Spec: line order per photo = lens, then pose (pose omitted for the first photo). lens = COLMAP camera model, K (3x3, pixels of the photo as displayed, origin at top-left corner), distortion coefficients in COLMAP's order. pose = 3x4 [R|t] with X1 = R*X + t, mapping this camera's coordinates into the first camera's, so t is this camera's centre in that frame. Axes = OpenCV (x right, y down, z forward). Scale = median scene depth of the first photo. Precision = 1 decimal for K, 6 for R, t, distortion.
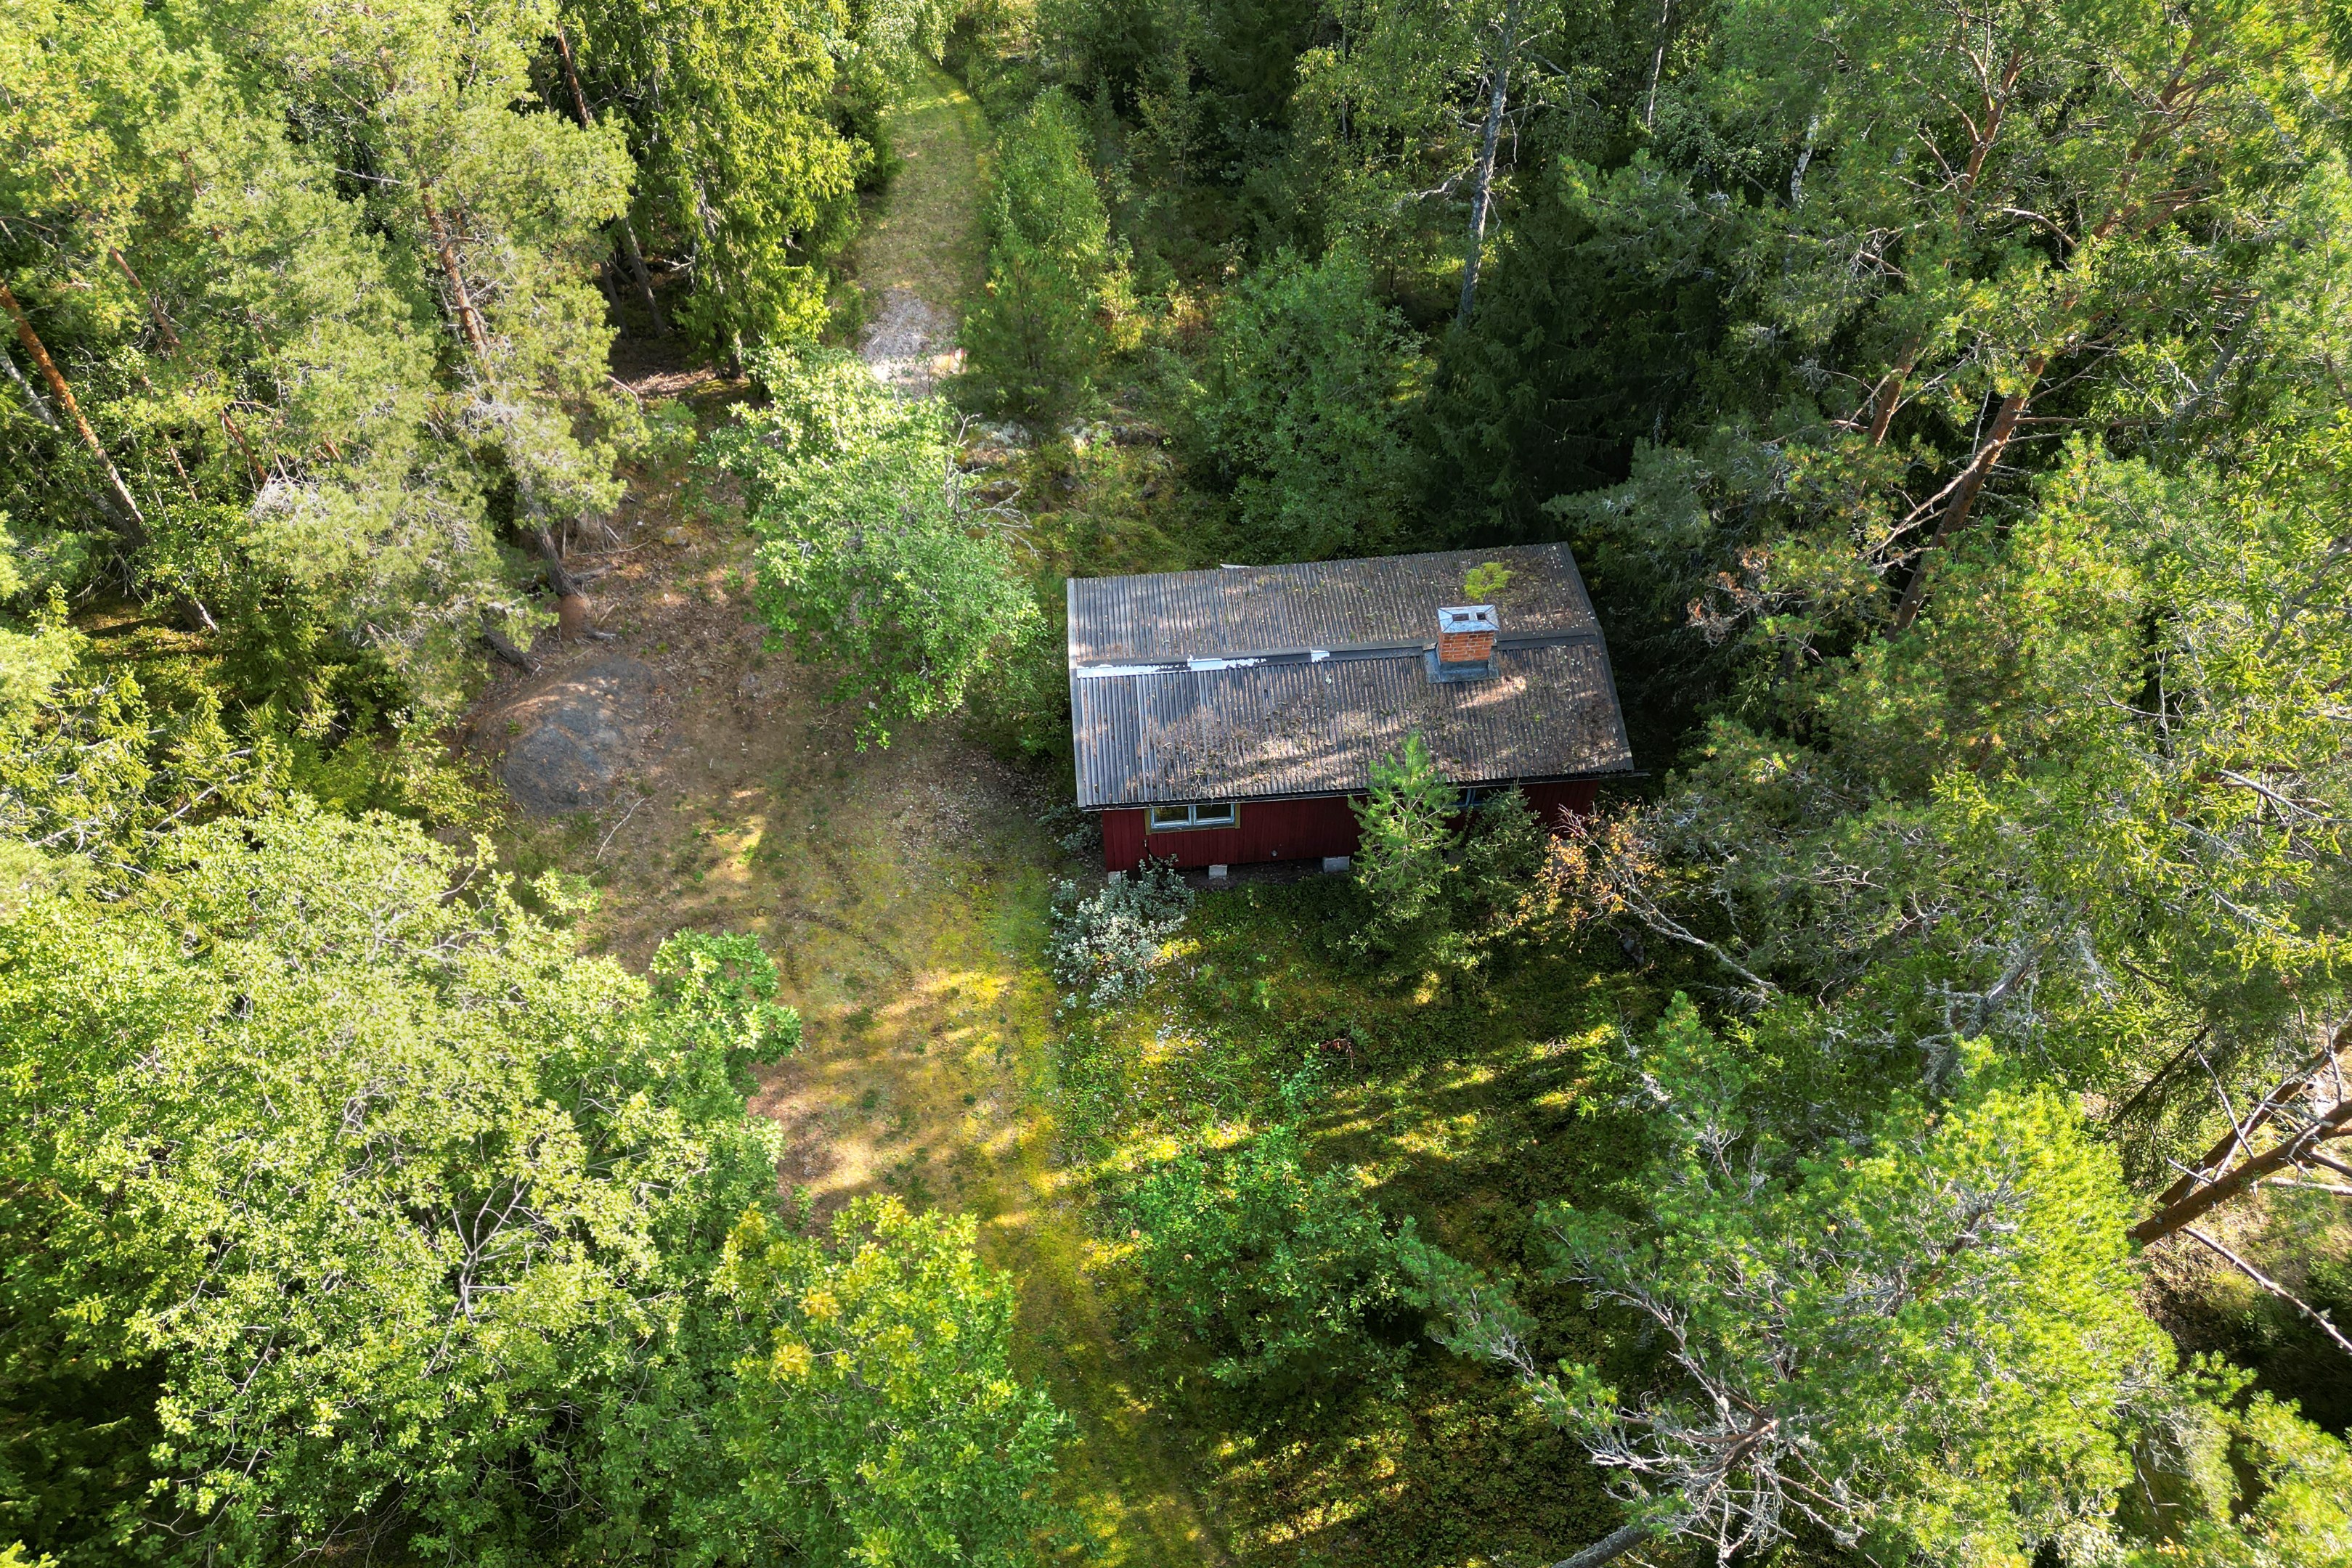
lens RADIAL K [[1585.8, 0, 1202.3], [0, 1585.8, 787.1], [0, 0, 1]] dist [0.062151, -0.051225]
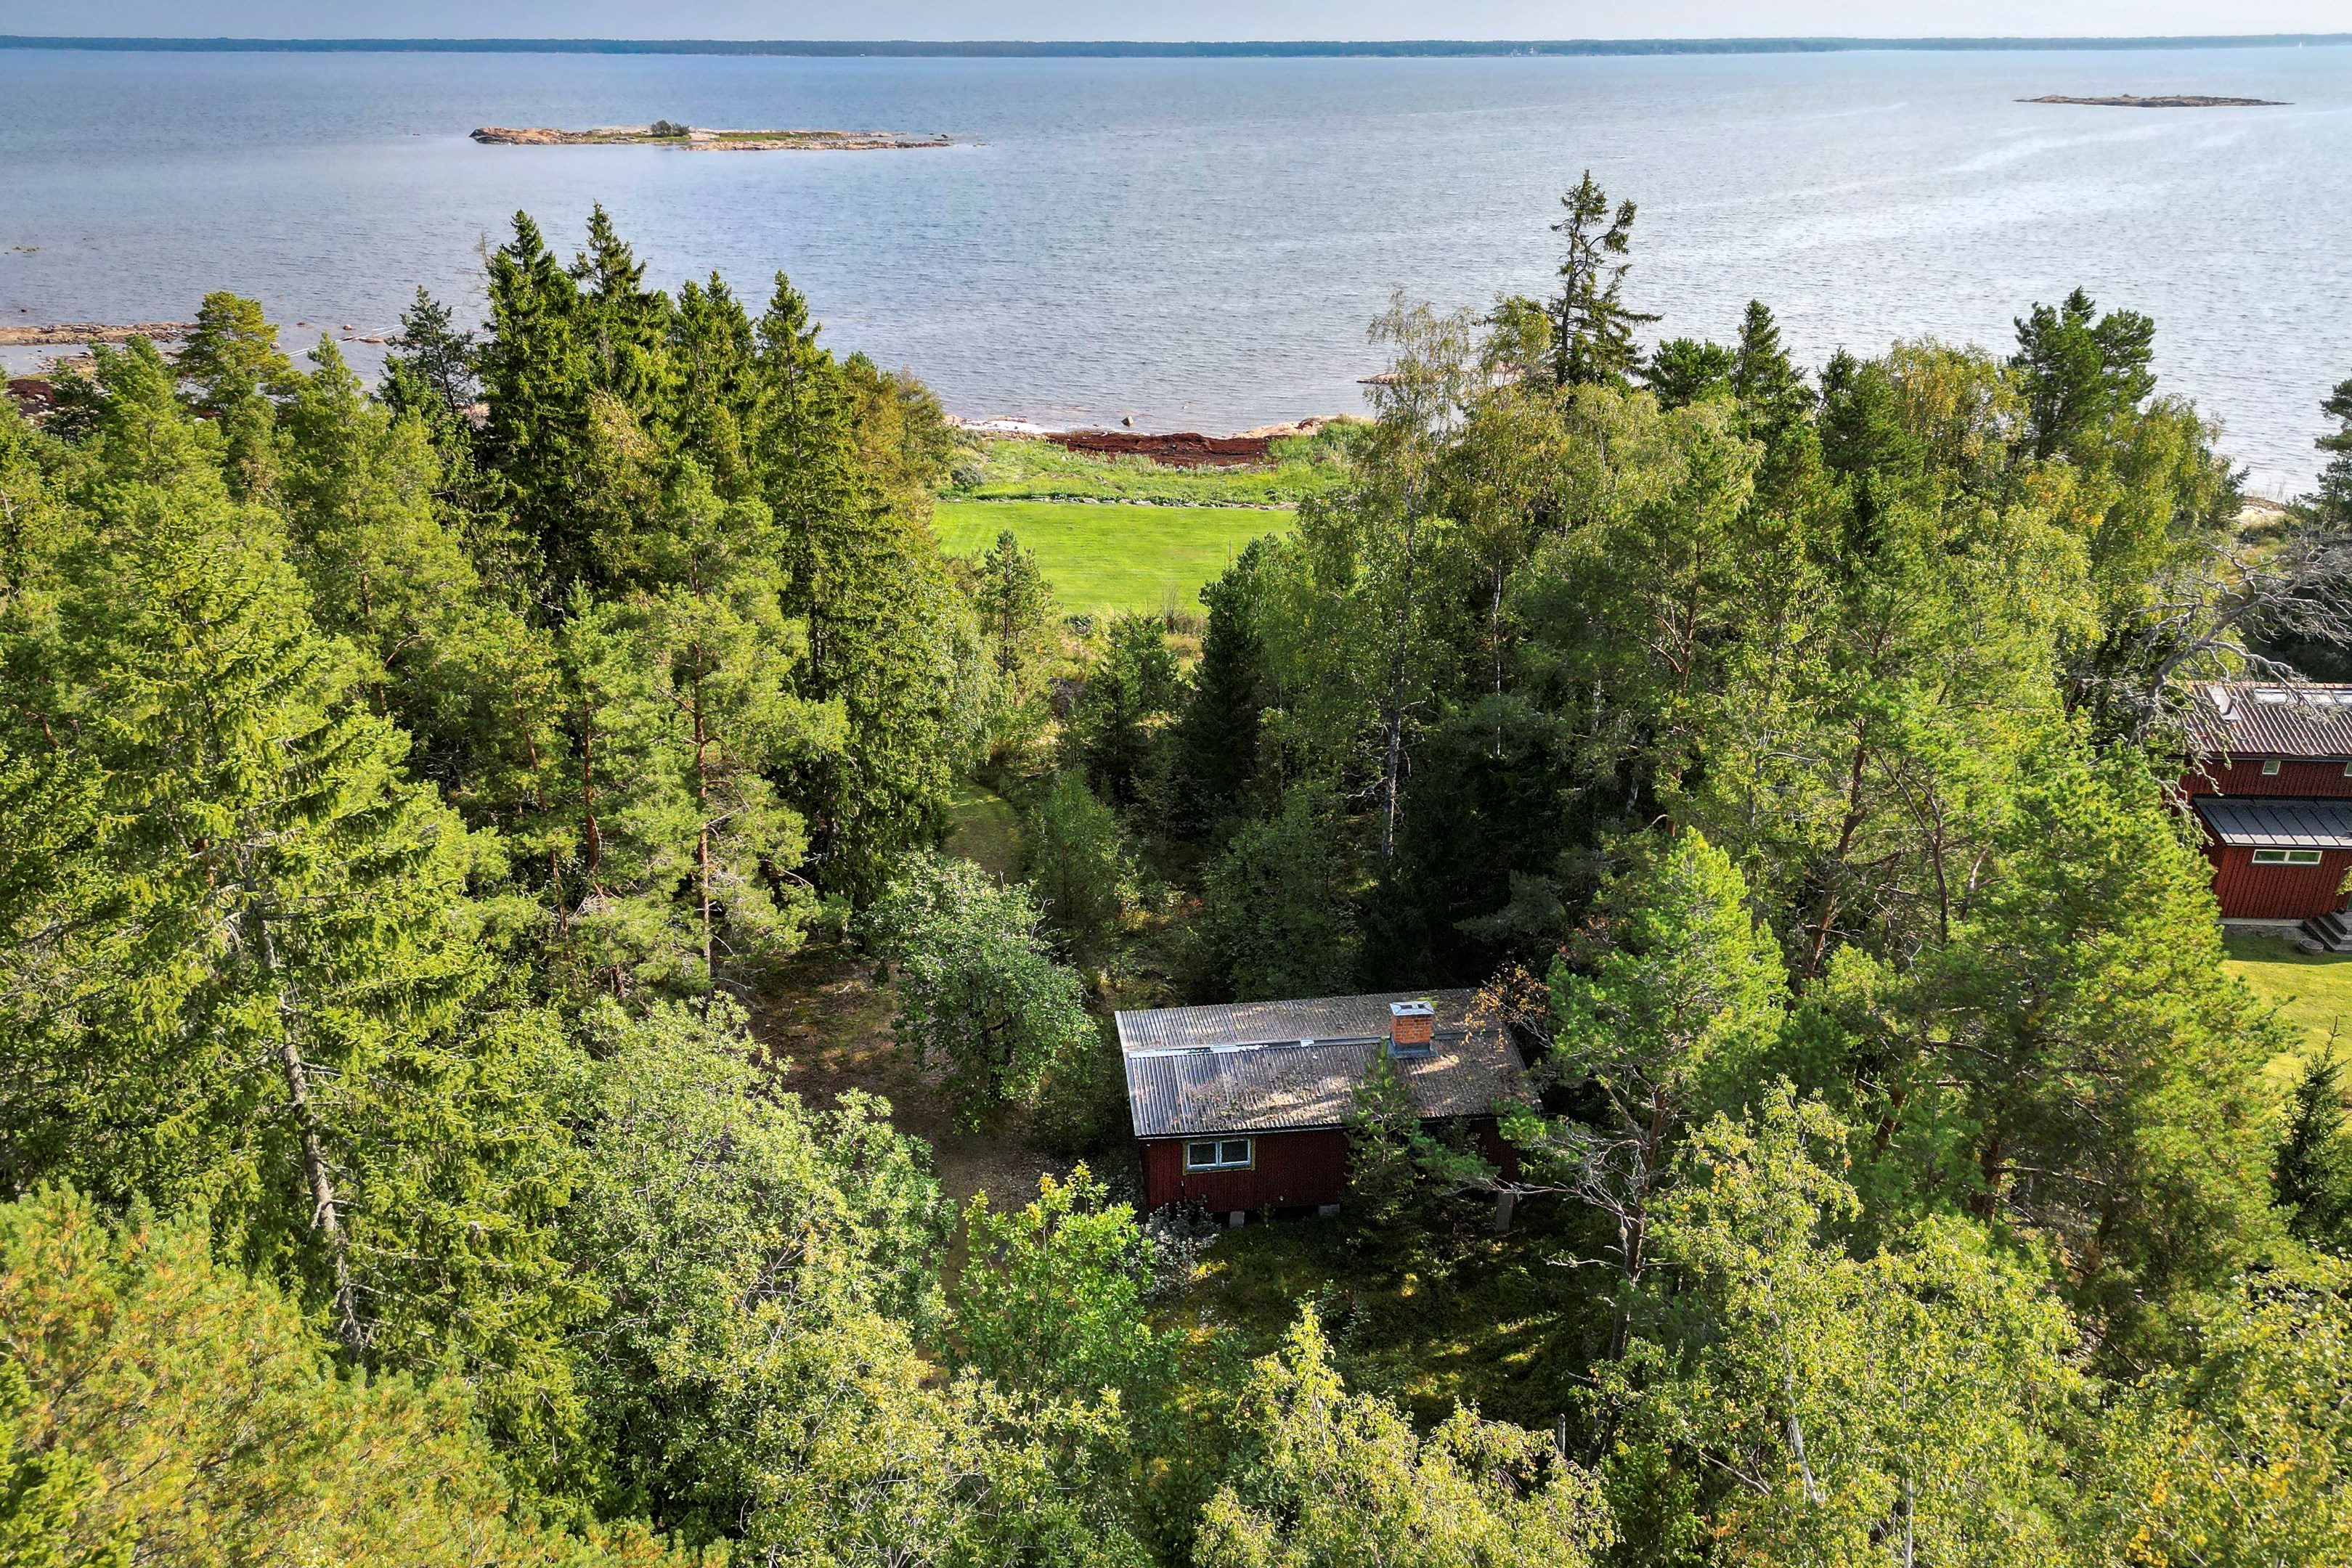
lens RADIAL K [[1585.8, 0, 1202.3], [0, 1585.8, 787.1], [0, 0, 1]] dist [0.062151, -0.051225]
pose [[0.998340, -0.004810, 0.057391, -0.094491], [0.032780, 0.866796, -0.497584, 0.408934], [-0.047353, 0.498640, 0.865515, -0.292171]]
